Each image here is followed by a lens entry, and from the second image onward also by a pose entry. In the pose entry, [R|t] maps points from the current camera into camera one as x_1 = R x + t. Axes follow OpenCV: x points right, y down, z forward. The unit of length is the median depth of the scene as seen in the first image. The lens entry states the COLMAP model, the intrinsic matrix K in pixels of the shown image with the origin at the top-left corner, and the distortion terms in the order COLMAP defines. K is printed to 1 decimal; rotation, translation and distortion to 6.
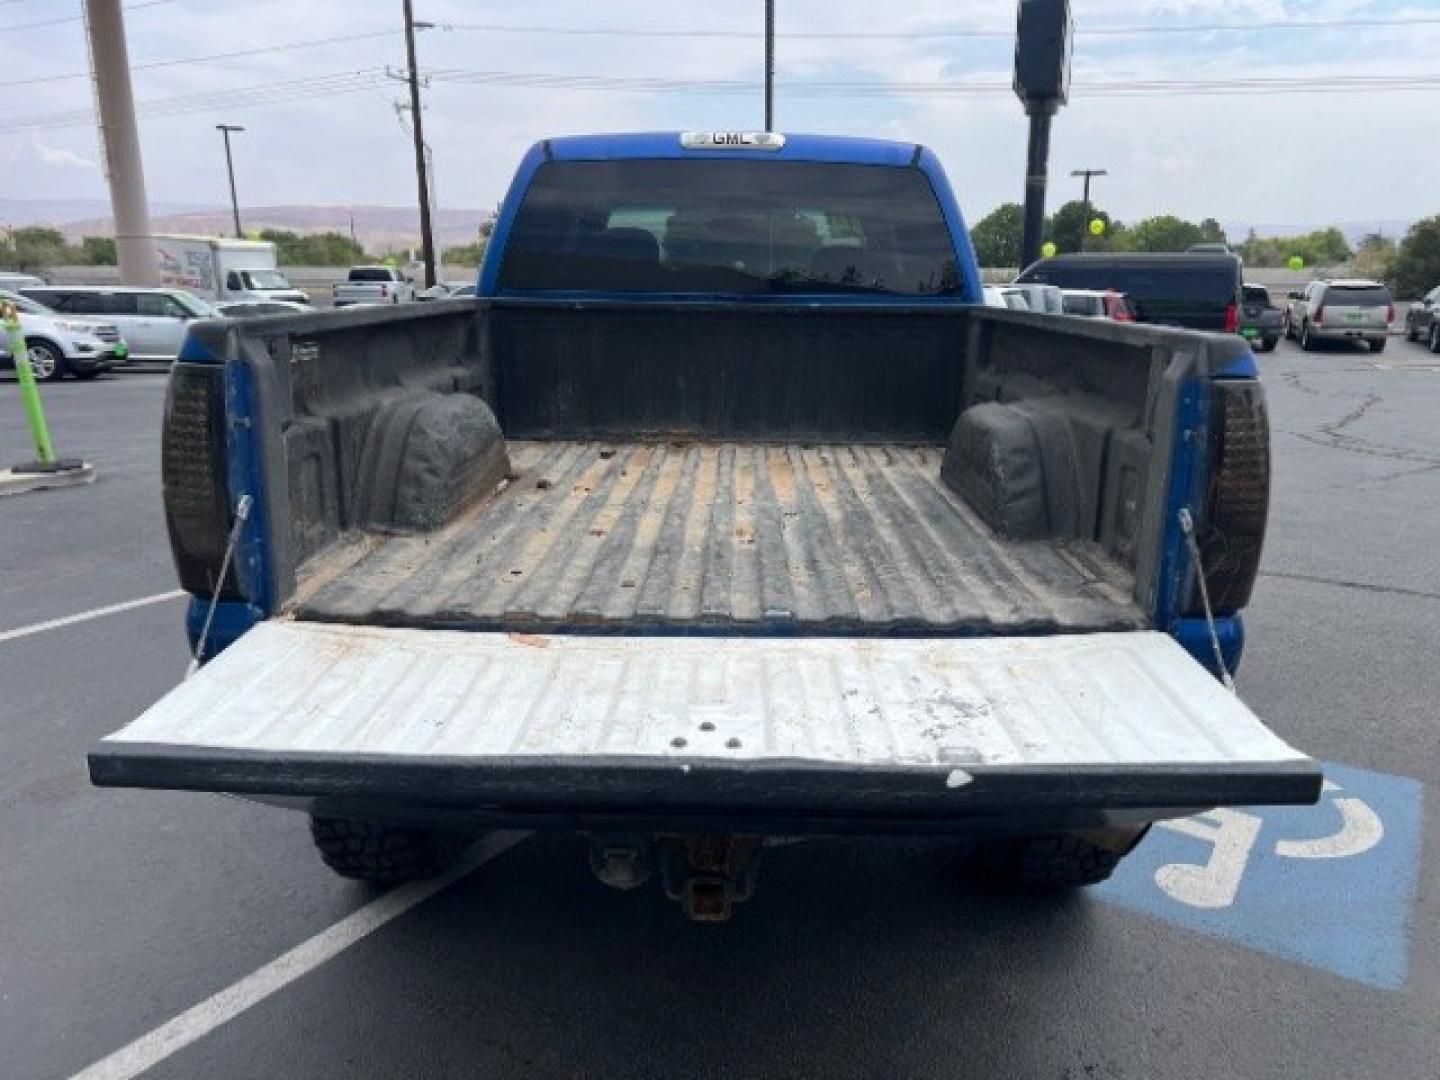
lens RADIAL K [[1091.5, 0, 736.6], [0, 1091.5, 538.3], [0, 0, 1]] dist [0.054050, -0.056241]
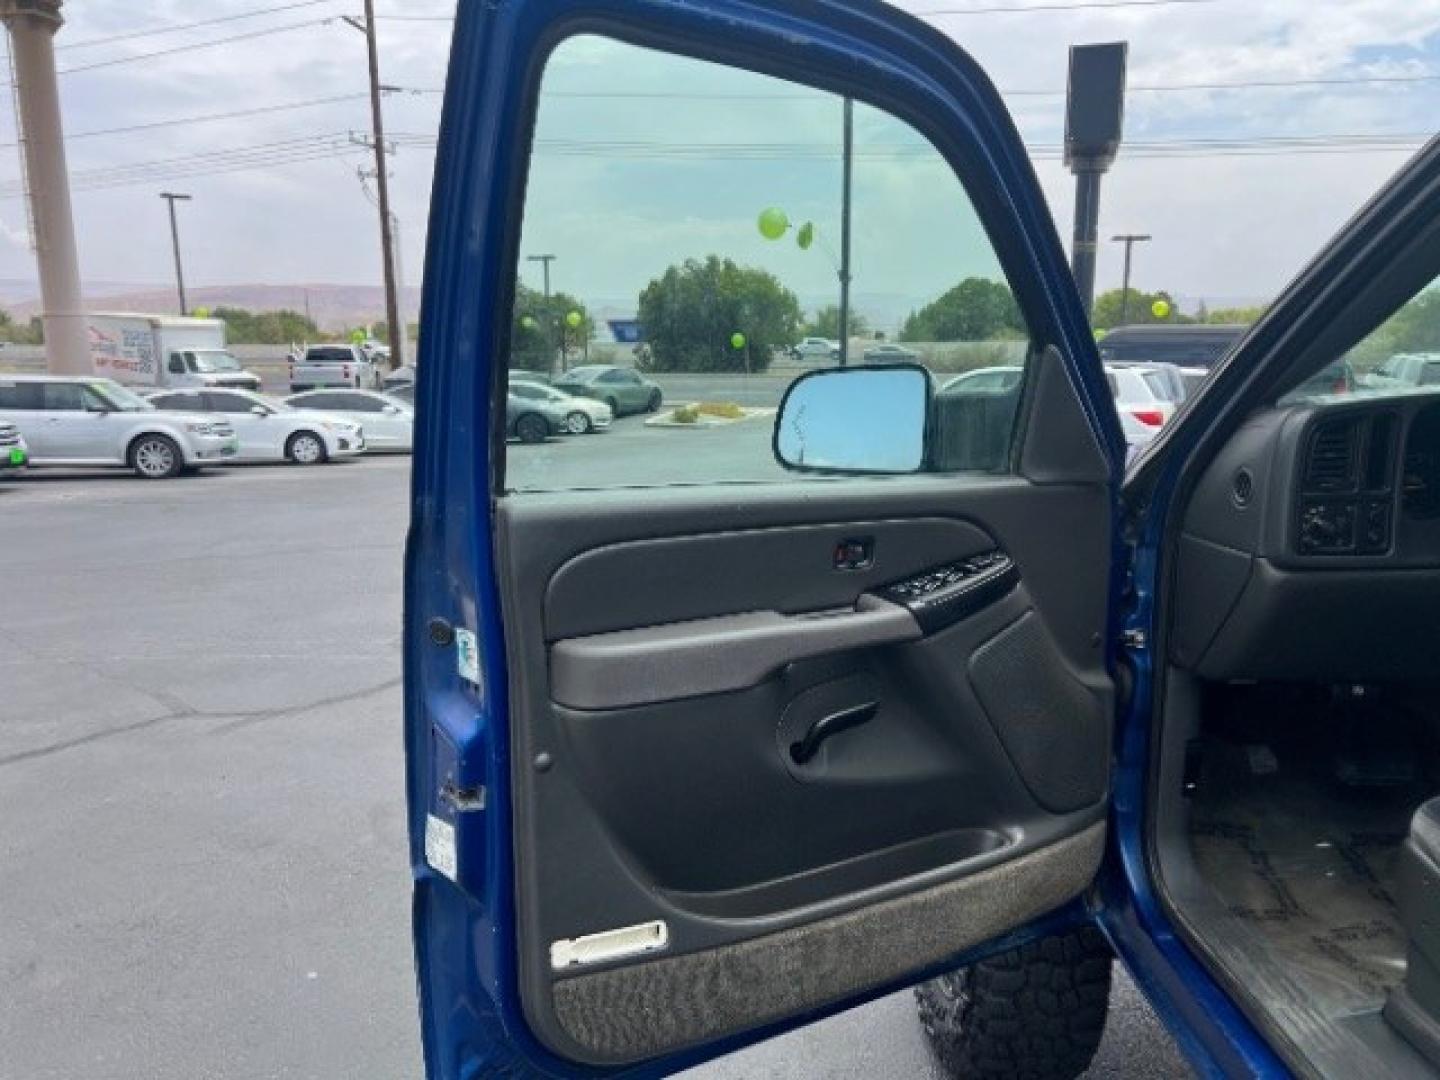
lens RADIAL K [[1088.6, 0, 717.3], [0, 1088.6, 540.3], [0, 0, 1]] dist [0.062458, -0.070268]
pose [[0.999619, -0.011762, 0.024976, -0.073748], [0.013294, 0.997982, -0.062097, -0.050101], [-0.024196, 0.062405, 0.997758, 0.190152]]
